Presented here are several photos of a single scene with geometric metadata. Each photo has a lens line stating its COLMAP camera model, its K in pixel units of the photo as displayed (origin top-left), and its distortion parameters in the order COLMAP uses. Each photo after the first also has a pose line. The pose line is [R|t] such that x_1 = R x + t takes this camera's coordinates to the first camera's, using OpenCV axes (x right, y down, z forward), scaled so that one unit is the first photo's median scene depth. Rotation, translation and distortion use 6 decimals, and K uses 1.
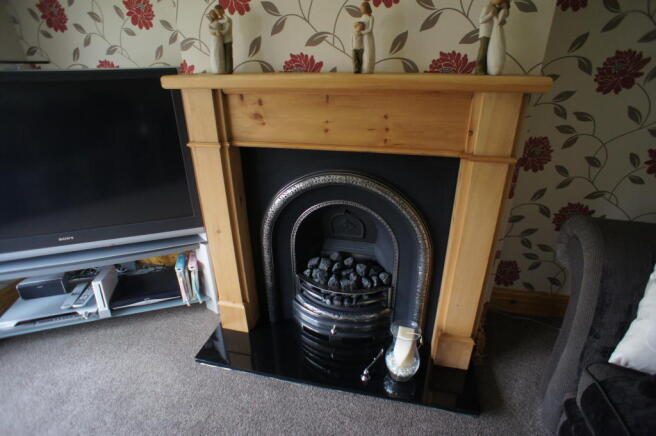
lens RADIAL K [[340.9, 0, 327.5], [0, 340.9, 208.0], [0, 0, 1]] dist [-0.034600, 0.001208]
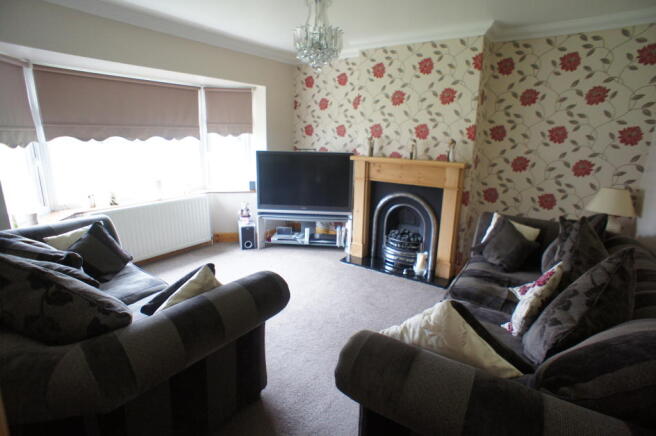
lens RADIAL K [[340.9, 0, 327.5], [0, 340.9, 208.0], [0, 0, 1]] dist [-0.034600, 0.001208]
pose [[0.930071, 0.108377, -0.351030, 0.419050], [-0.178510, 0.968435, -0.173975, 0.587233], [0.321094, 0.224471, 0.920060, -1.651914]]
